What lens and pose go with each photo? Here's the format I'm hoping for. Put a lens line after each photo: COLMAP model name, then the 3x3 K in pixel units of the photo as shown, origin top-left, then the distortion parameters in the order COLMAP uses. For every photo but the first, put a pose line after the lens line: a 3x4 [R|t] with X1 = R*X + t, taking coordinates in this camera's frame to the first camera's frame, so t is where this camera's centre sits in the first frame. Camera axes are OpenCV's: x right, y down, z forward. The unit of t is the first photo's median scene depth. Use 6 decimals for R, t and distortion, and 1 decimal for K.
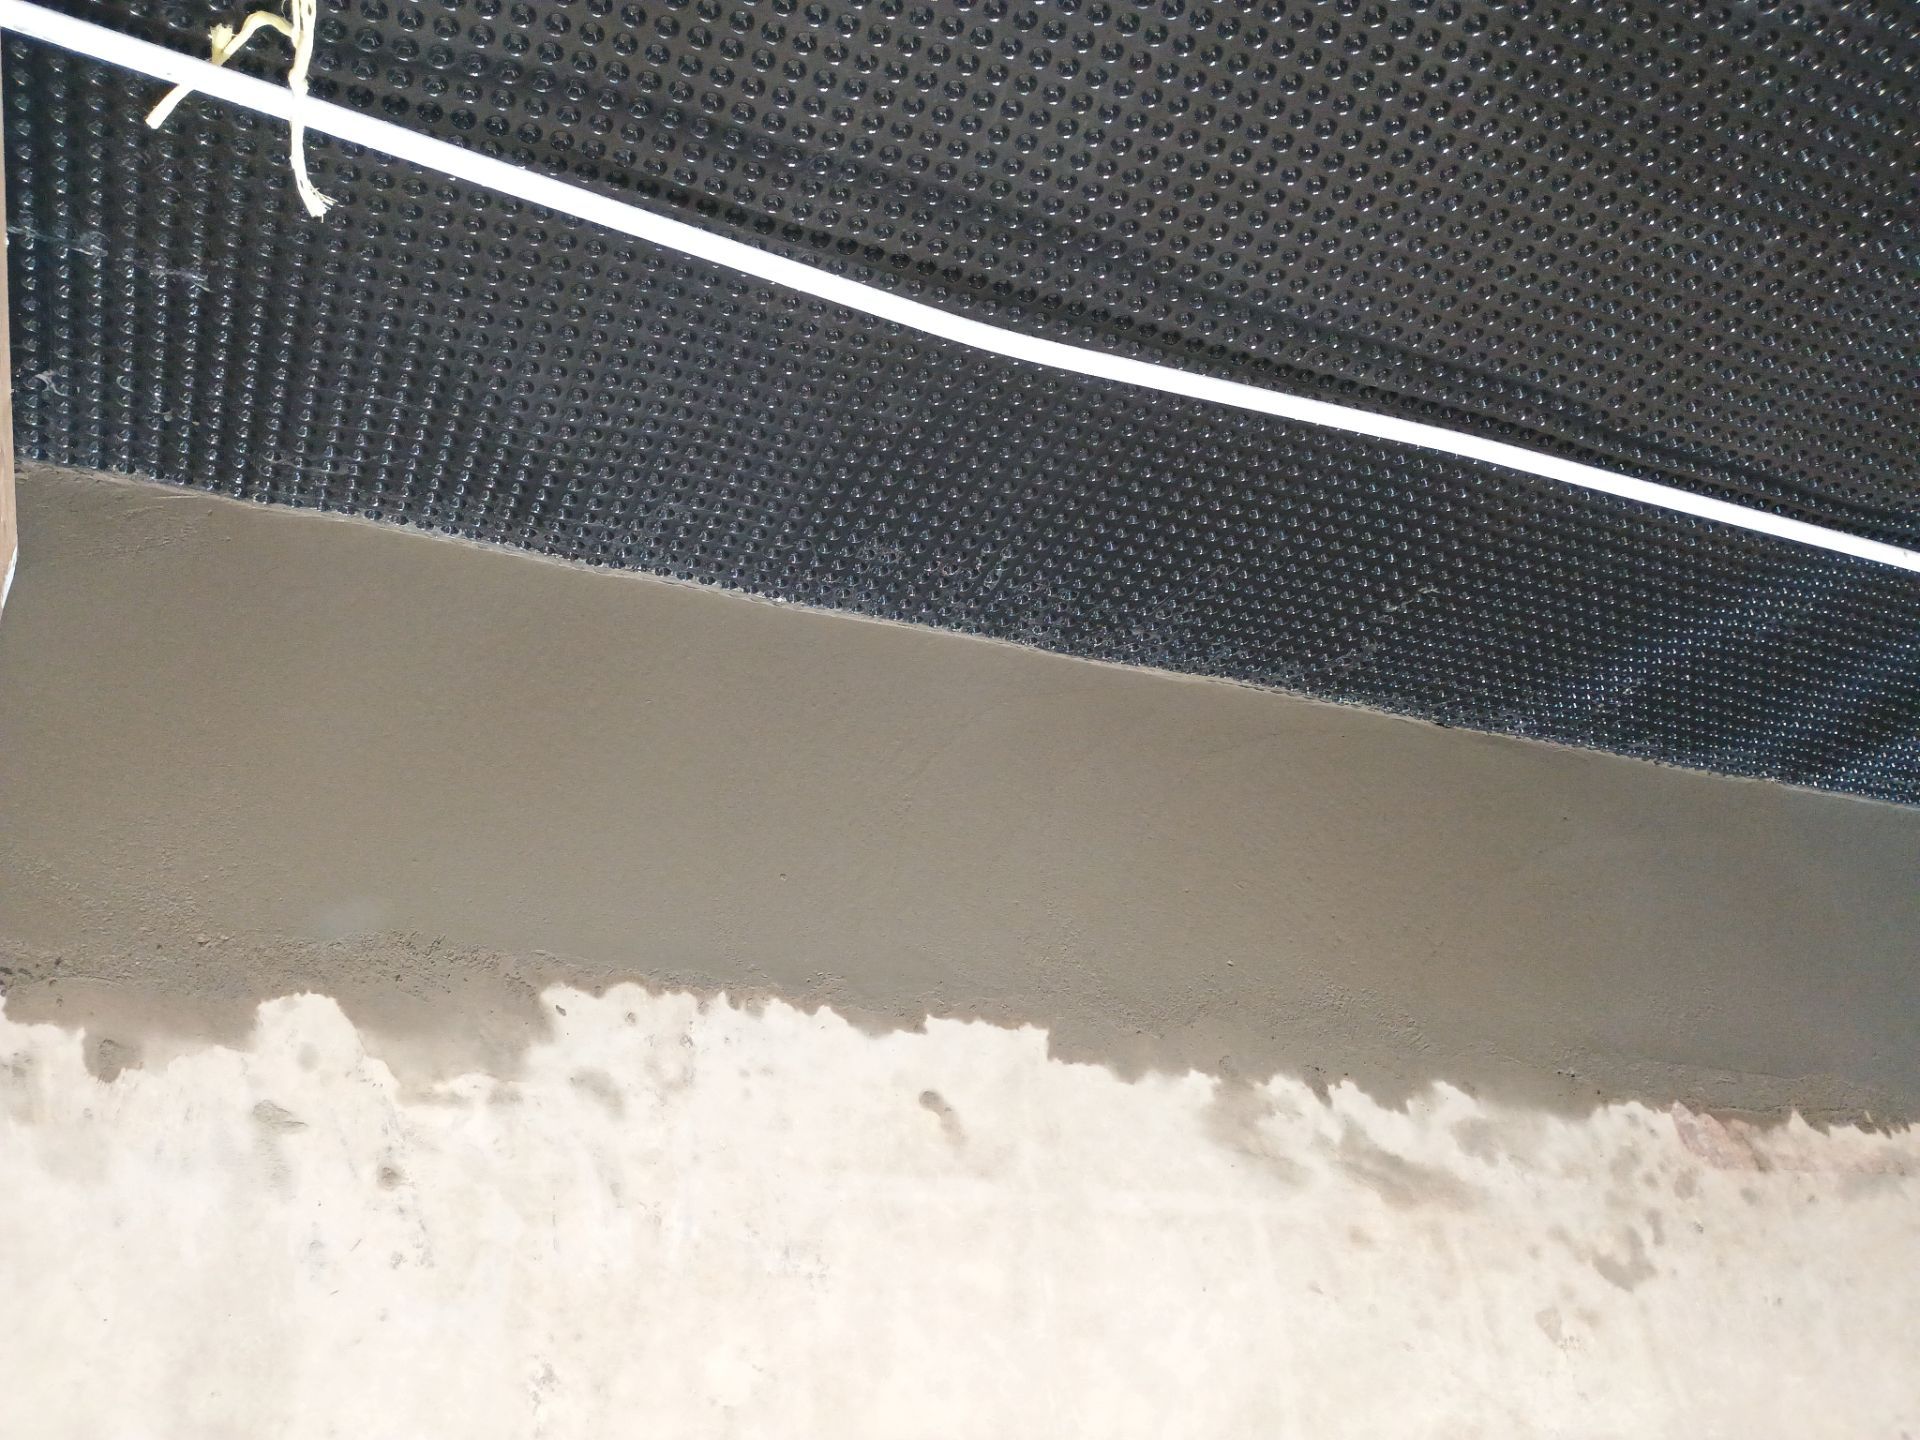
lens RADIAL K [[1628.4, 0, 954.8], [0, 1628.4, 724.1], [0, 0, 1]] dist [0.059517, -0.074688]
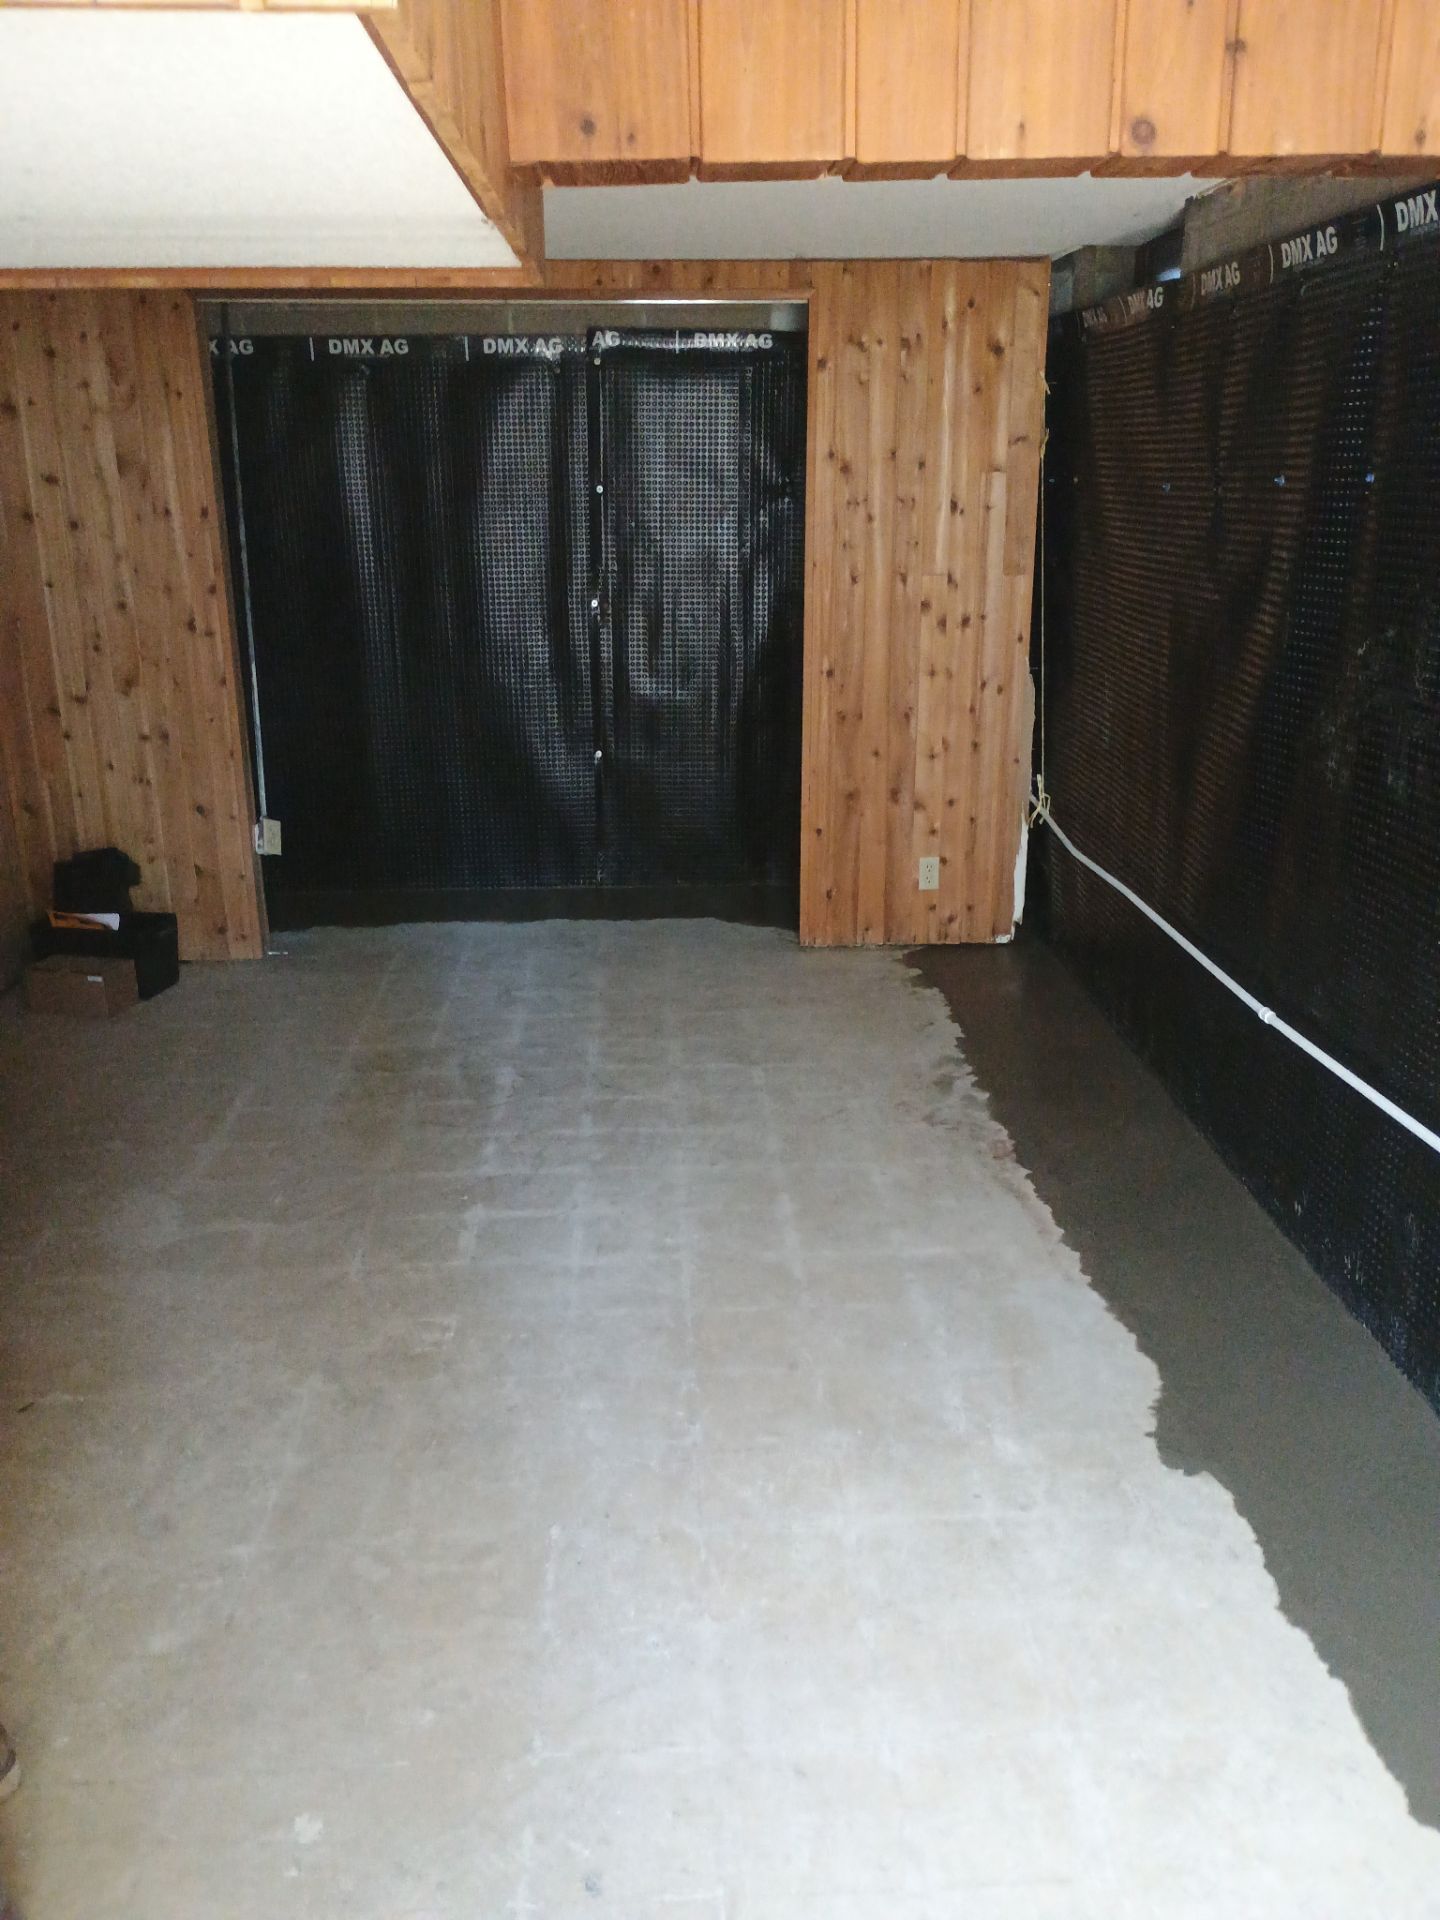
lens RADIAL K [[1628.4, 0, 721.8], [0, 1628.4, 975.9], [0, 0, 1]] dist [0.059517, -0.074688]
pose [[-0.045547, -0.104203, -0.993513, 3.004388], [-0.835479, 0.549183, -0.019298, 0.540155], [0.547631, 0.829180, -0.112073, 0.948617]]
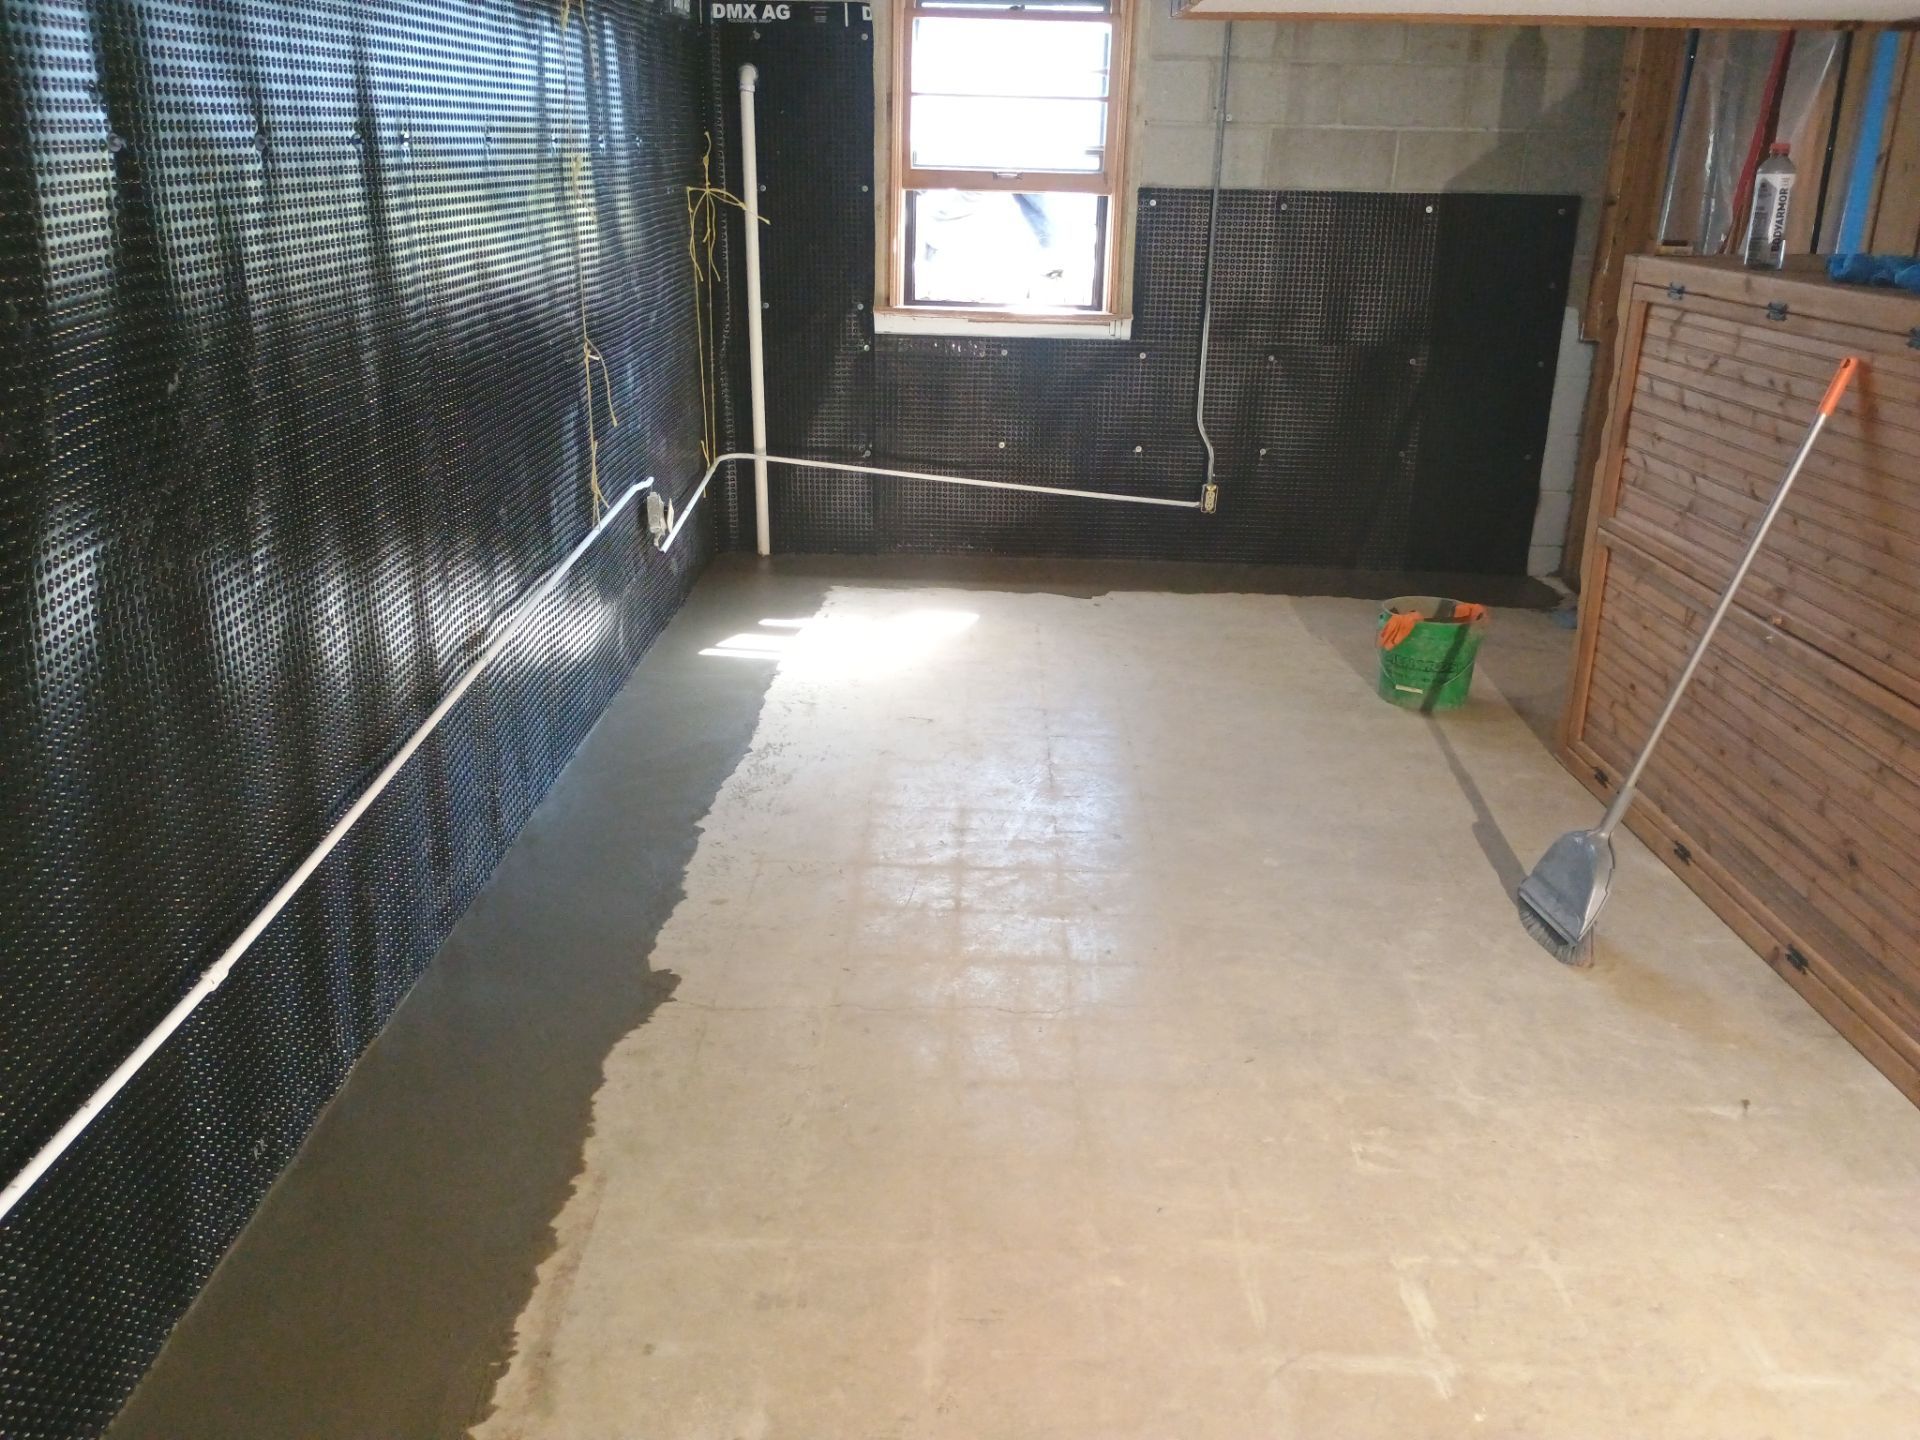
lens RADIAL K [[1628.4, 0, 971.5], [0, 1628.4, 724.8], [0, 0, 1]] dist [0.059517, -0.074688]
pose [[0.106415, -0.678876, 0.726501, 0.064119], [0.839267, 0.453136, 0.300498, -0.038923], [-0.533204, 0.577751, 0.617978, -0.186949]]
